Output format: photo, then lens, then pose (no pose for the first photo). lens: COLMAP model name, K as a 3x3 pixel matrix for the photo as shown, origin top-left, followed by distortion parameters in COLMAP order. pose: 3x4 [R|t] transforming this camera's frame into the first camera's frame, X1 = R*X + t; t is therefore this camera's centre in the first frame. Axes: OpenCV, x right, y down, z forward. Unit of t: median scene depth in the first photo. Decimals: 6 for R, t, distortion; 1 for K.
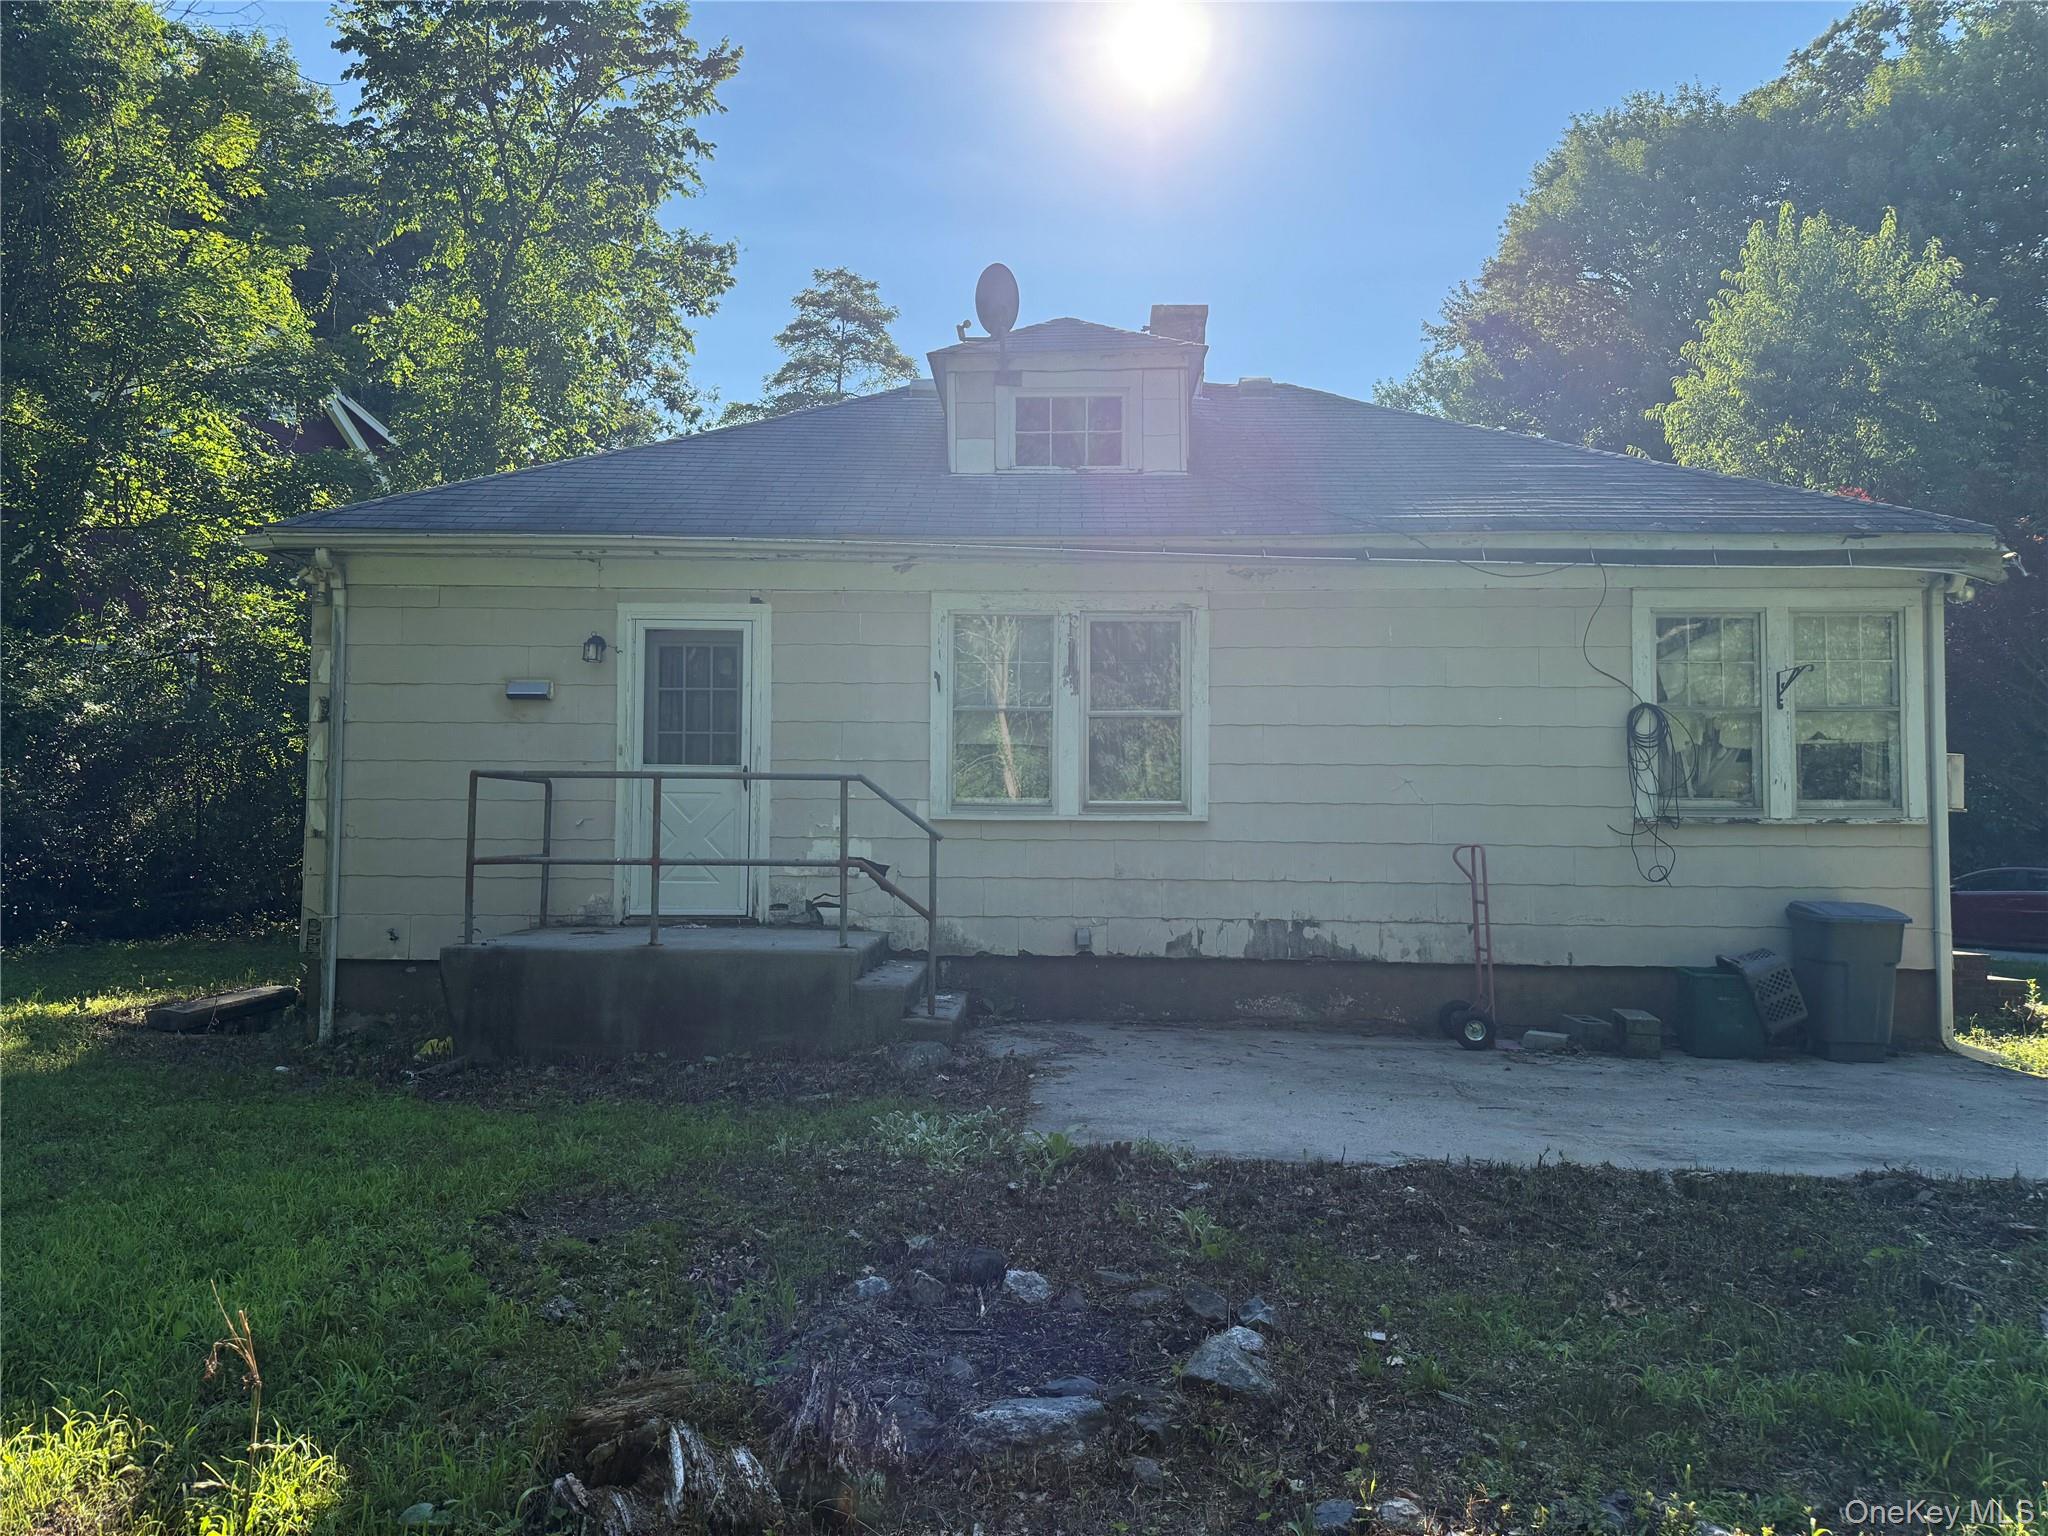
lens RADIAL K [[1441.2, 0, 1024.0], [0, 1441.2, 768.0], [0, 0, 1]] dist [0.058094, -0.063084]
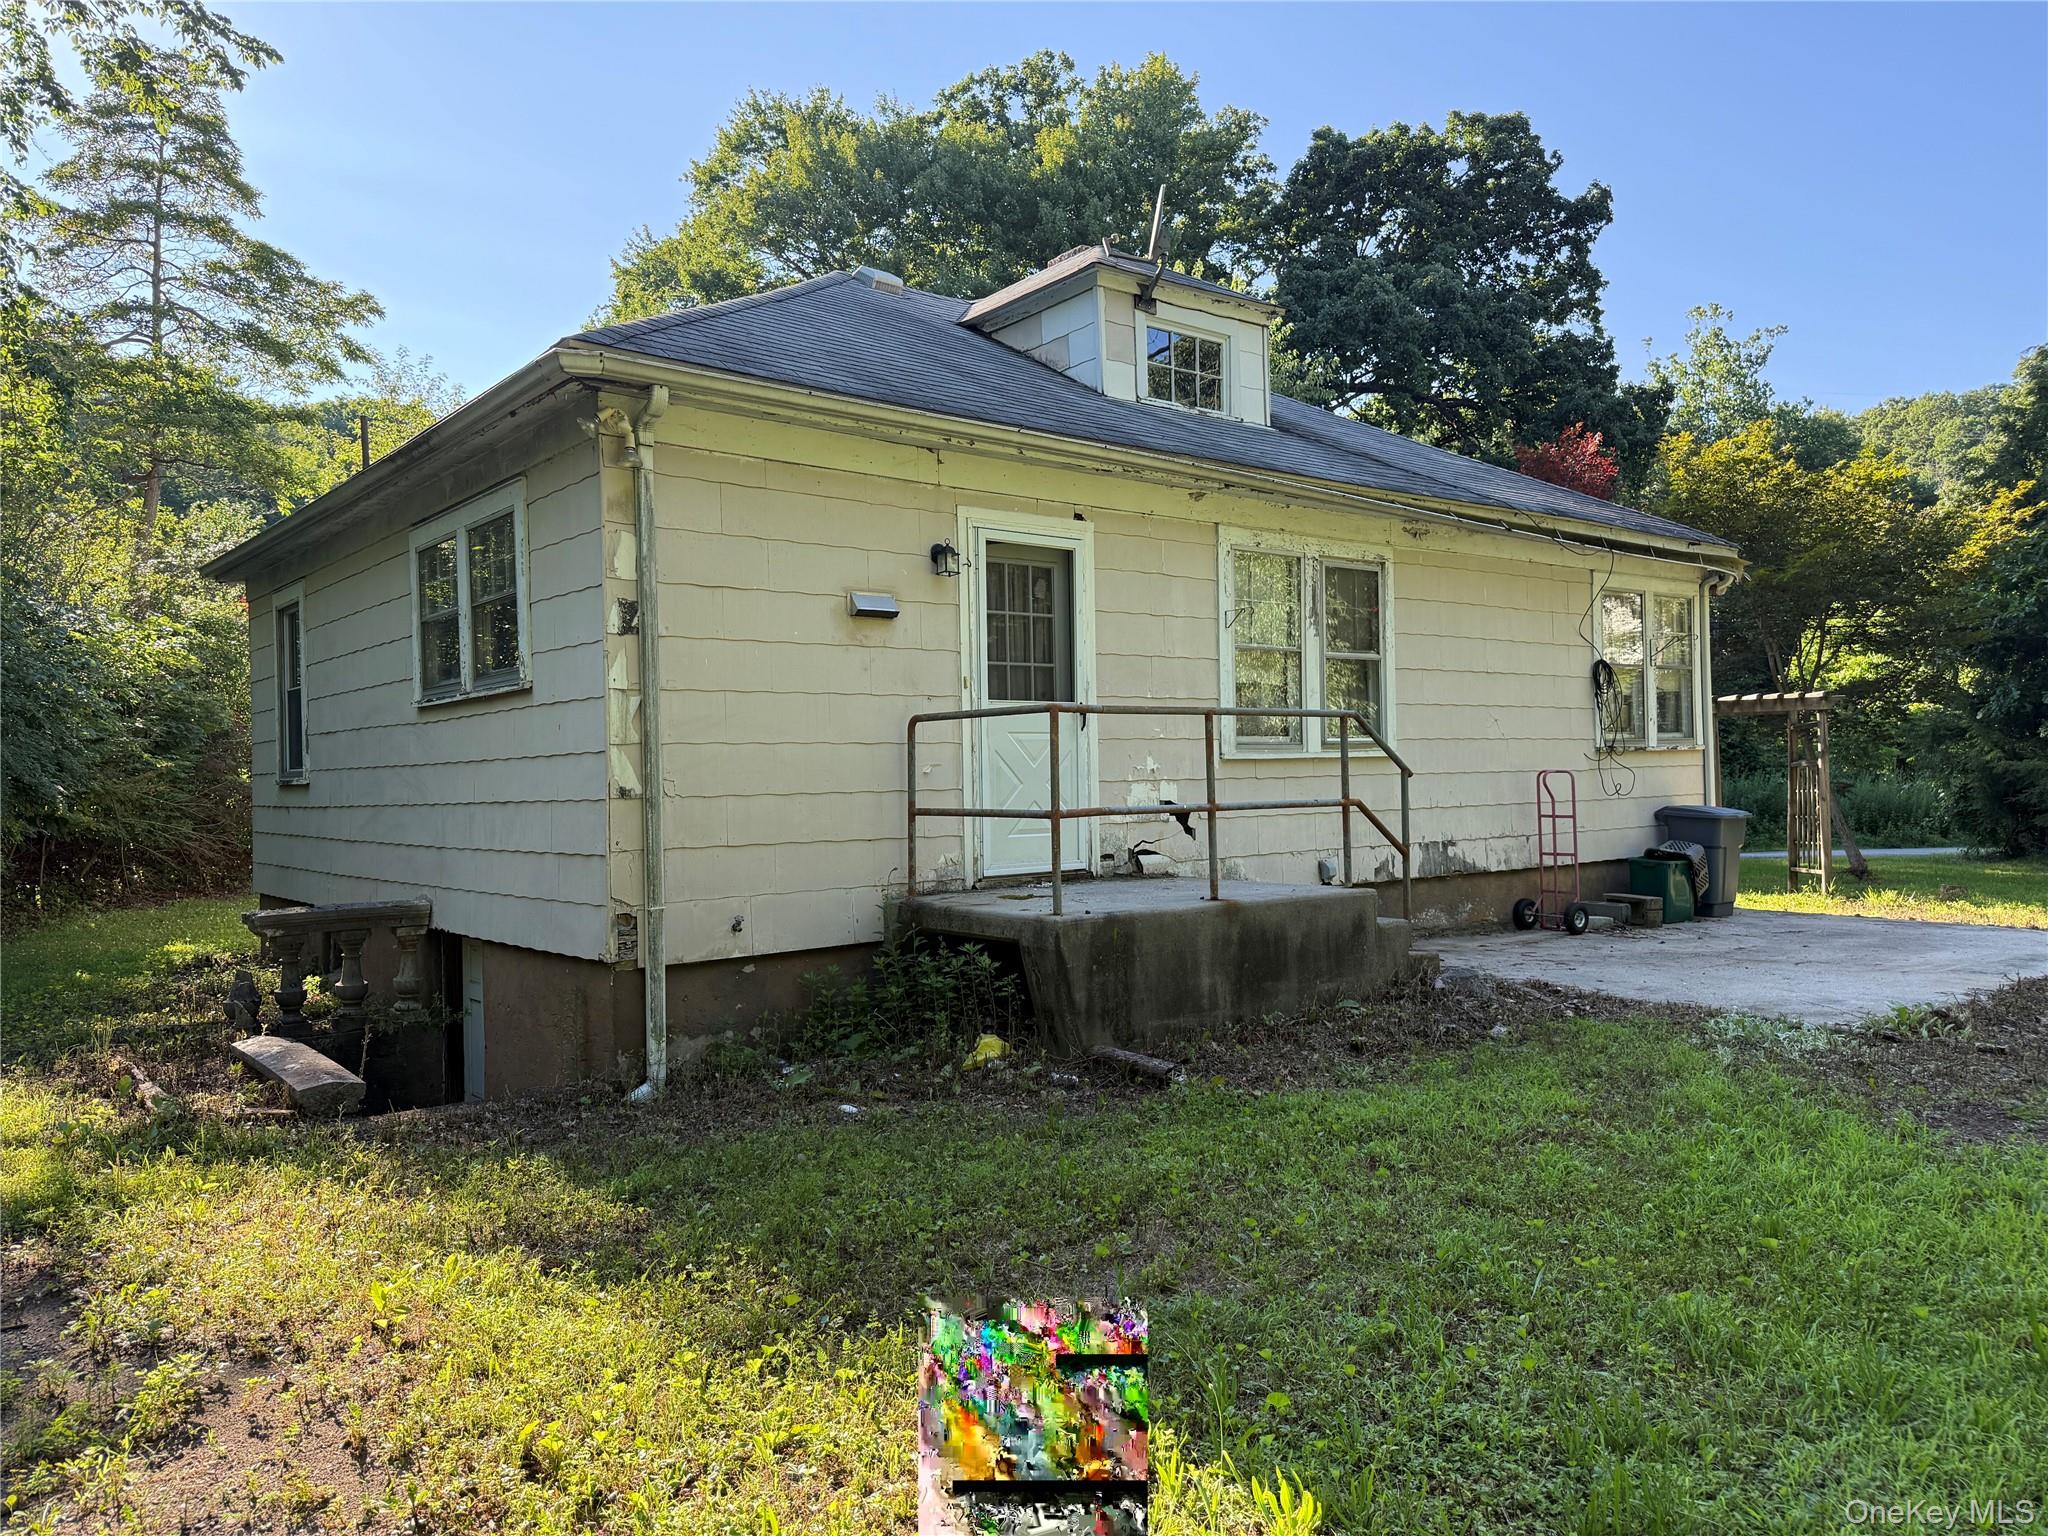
lens RADIAL K [[1424.0, 0, 1022.1], [0, 1424.0, 774.8], [0, 0, 1]] dist [0.015764, -0.027303]
pose [[0.772293, -0.024447, 0.634796, -0.778743], [-0.004158, 0.999043, 0.043533, 0.005217], [-0.635253, -0.036260, 0.771452, 0.342545]]
